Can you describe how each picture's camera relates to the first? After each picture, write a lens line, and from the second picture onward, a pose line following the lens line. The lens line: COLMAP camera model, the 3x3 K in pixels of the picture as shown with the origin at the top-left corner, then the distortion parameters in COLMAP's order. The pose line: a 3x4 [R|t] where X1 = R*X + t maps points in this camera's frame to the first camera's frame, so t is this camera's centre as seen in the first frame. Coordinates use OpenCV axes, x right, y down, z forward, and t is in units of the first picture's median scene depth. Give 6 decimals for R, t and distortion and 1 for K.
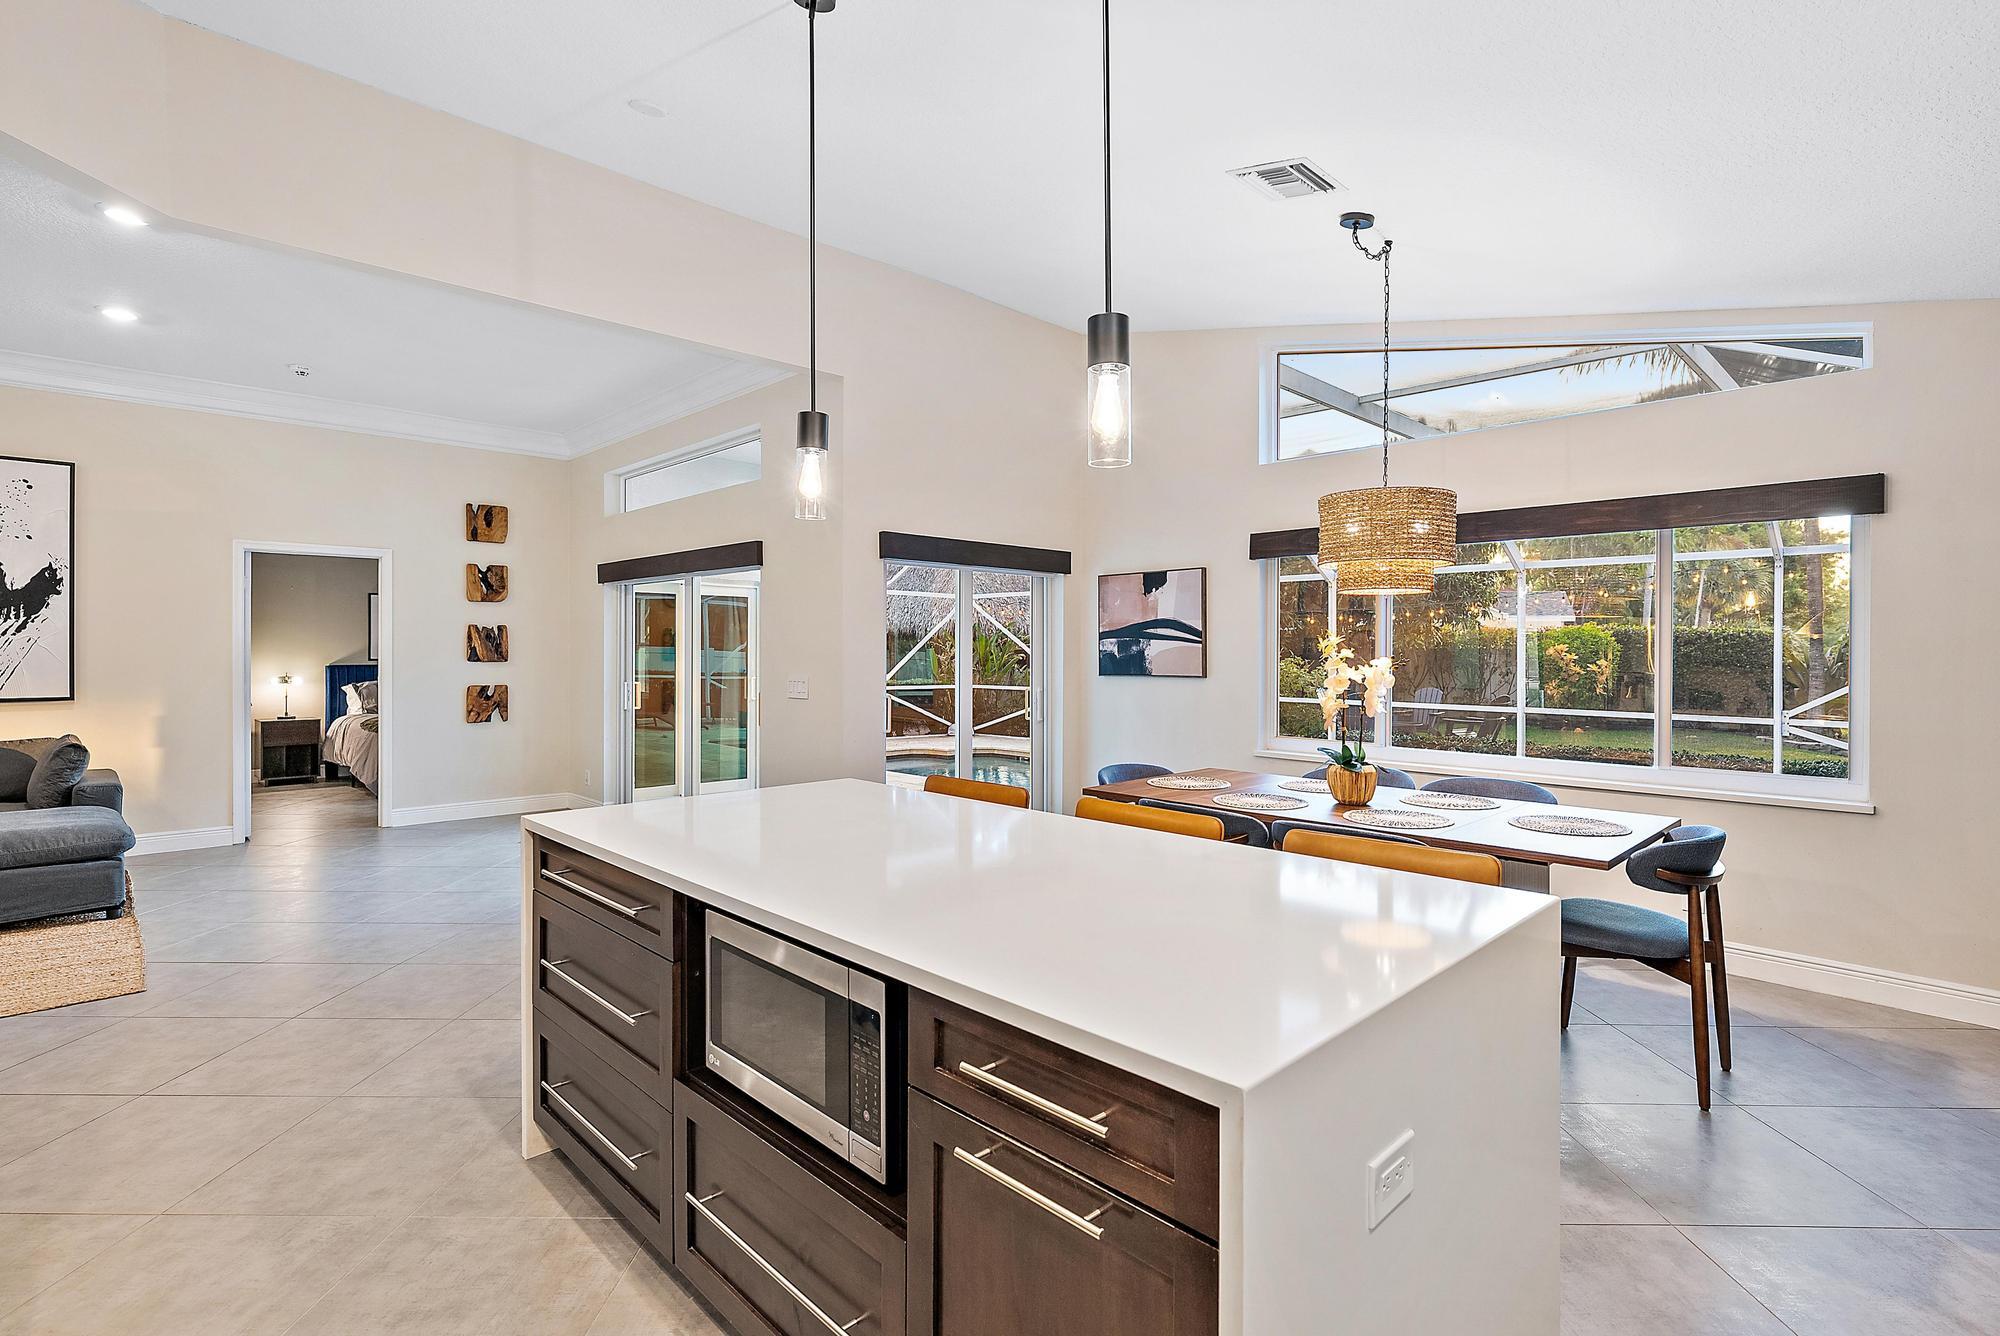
lens RADIAL K [[939.2, 0, 1004.2], [0, 939.2, 663.5], [0, 0, 1]] dist [-0.001163, 0.000149]
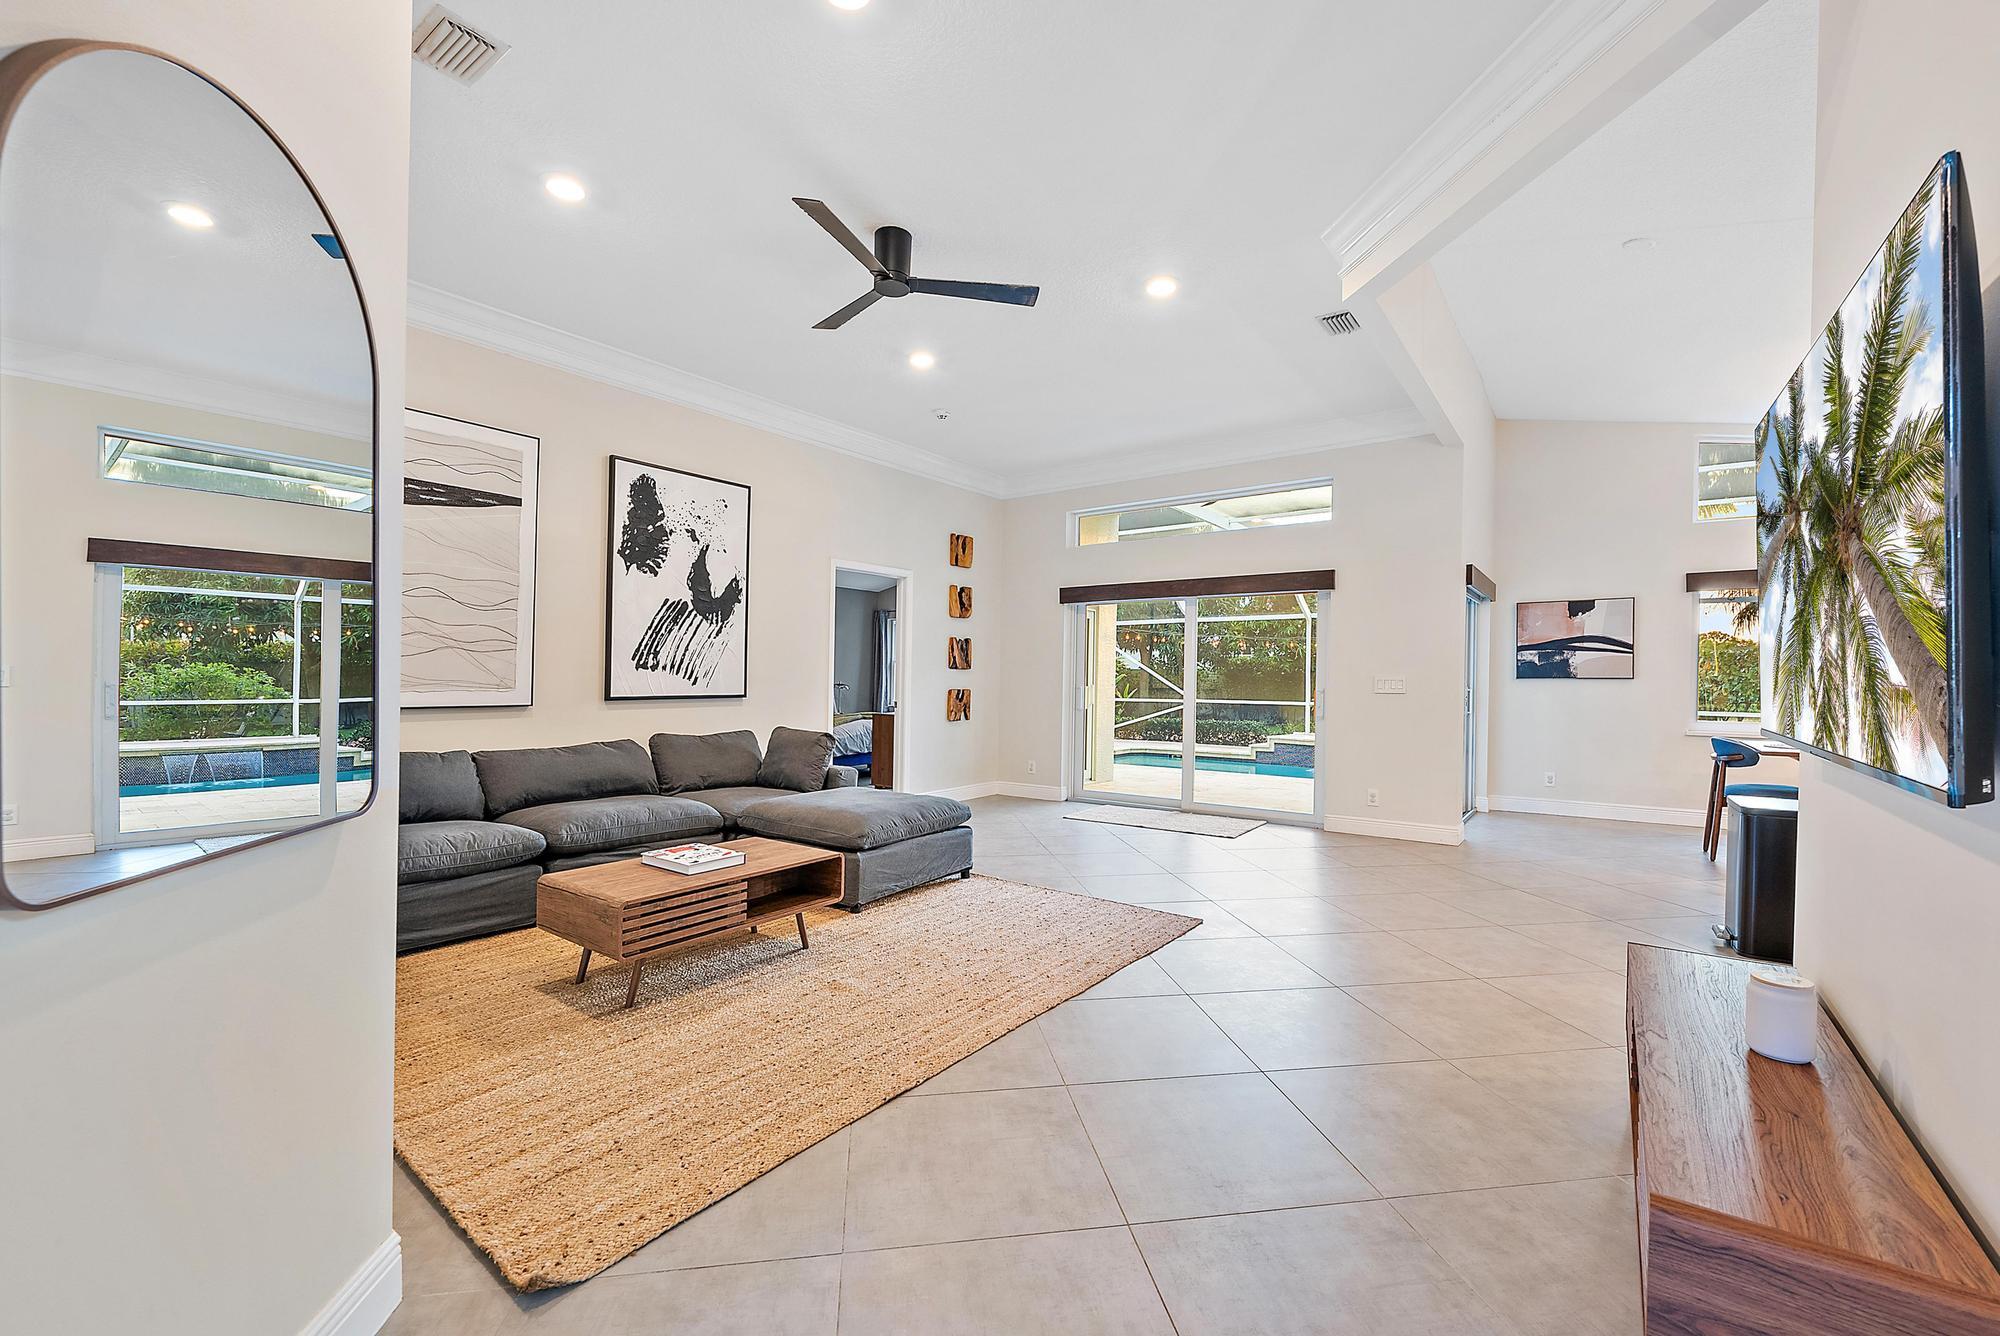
lens RADIAL K [[808.1, 0, 1005.8], [0, 808.1, 680.2], [0, 0, 1]] dist [0.000526, 0.000010]
pose [[0.987192, 0.002106, 0.159520, -0.819694], [-0.000810, 0.999966, -0.008185, 0.025635], [-0.159532, 0.007951, 0.987161, -0.004341]]
